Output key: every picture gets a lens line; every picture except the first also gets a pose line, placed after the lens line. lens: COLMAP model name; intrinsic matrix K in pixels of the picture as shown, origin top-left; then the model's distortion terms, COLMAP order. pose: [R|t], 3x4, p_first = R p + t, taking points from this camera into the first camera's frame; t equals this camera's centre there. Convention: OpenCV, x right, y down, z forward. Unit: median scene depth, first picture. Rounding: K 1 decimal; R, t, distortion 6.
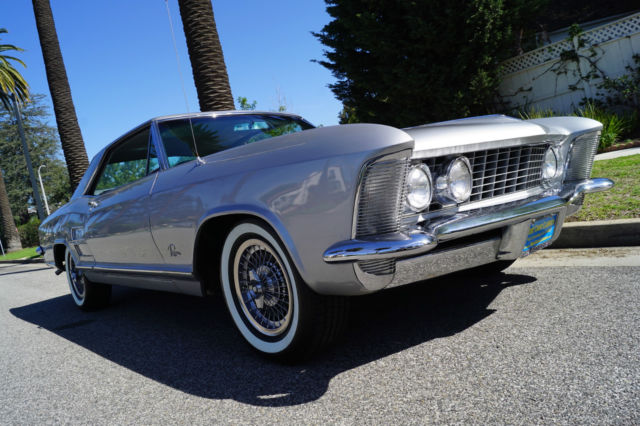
lens RADIAL K [[495.8, 0, 314.6], [0, 495.8, 213.4], [0, 0, 1]] dist [-0.091910, 0.023109]
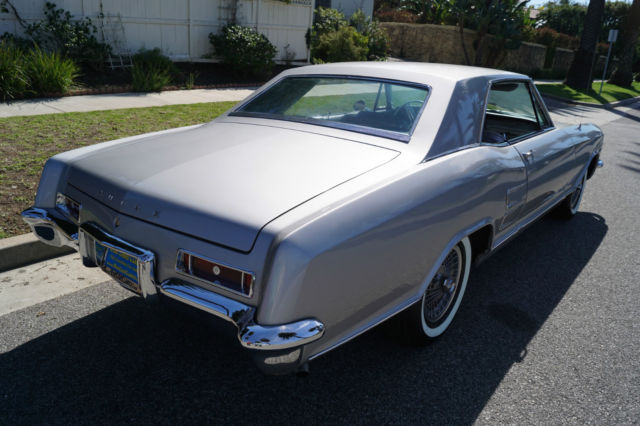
lens RADIAL K [[495.8, 0, 314.6], [0, 495.8, 213.4], [0, 0, 1]] dist [-0.091910, 0.023109]
pose [[-0.172160, -0.146449, 0.974122, -0.480571], [0.017831, 0.988262, 0.151726, -0.023234], [-0.984908, 0.043491, -0.167528, 0.585208]]
